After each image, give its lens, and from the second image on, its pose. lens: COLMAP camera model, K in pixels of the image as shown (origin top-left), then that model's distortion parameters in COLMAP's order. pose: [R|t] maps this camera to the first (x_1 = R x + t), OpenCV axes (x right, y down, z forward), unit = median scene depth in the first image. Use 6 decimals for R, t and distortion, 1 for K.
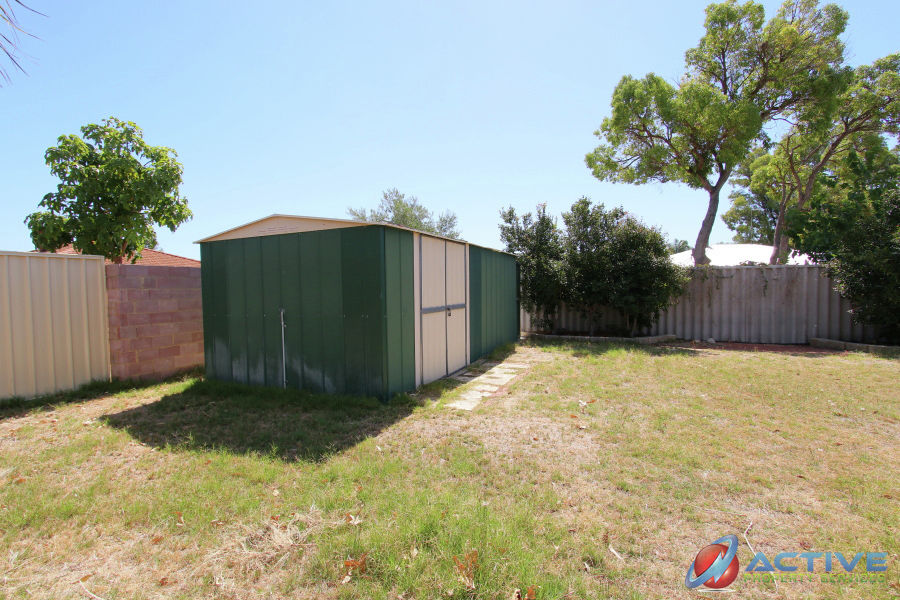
lens RADIAL K [[419.7, 0, 449.4], [0, 419.7, 297.8], [0, 0, 1]] dist [-0.003004, 0.001576]
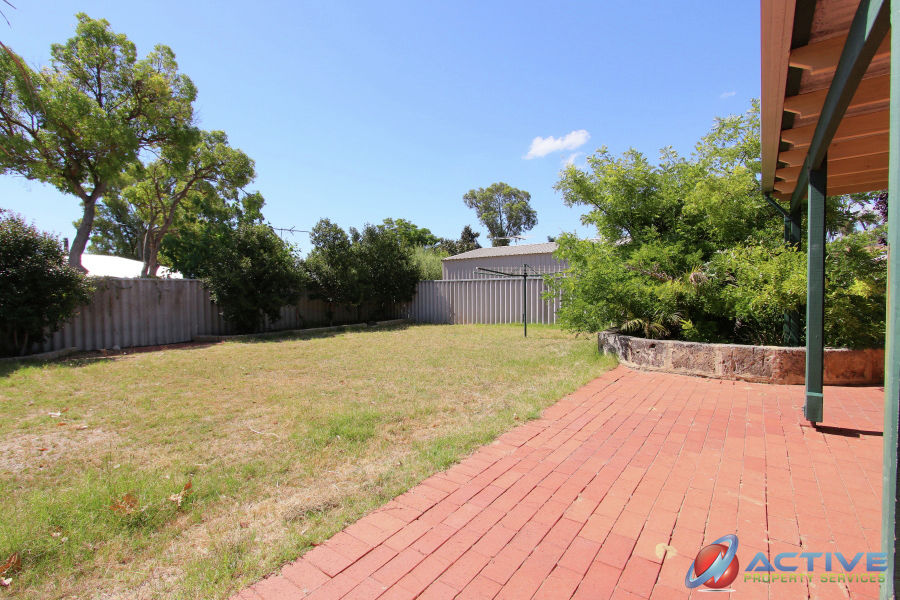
lens RADIAL K [[419.7, 0, 442.2], [0, 419.7, 298.2], [0, 0, 1]] dist [-0.003004, 0.001576]
pose [[0.245630, -0.010983, 0.969302, -0.140607], [0.037635, 0.999290, 0.001785, 0.004523], [-0.968633, 0.036042, 0.245869, -0.043423]]
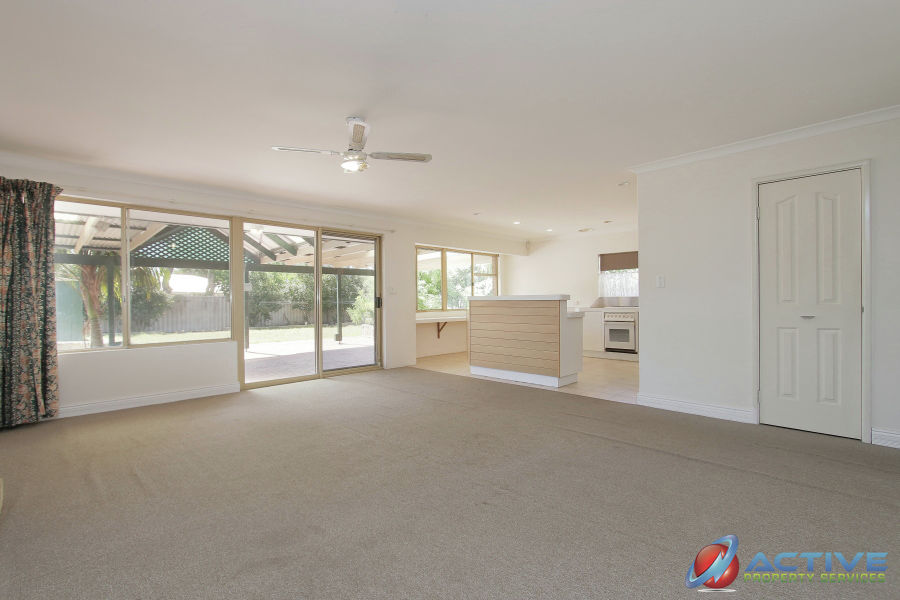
lens RADIAL K [[419.7, 0, 451.7], [0, 419.7, 302.6], [0, 0, 1]] dist [-0.003004, 0.001576]
pose [[0.363725, 0.008164, 0.931471, -0.602092], [0.028512, 0.999395, -0.019893, 0.028114], [-0.931070, 0.033794, 0.363272, -0.730039]]
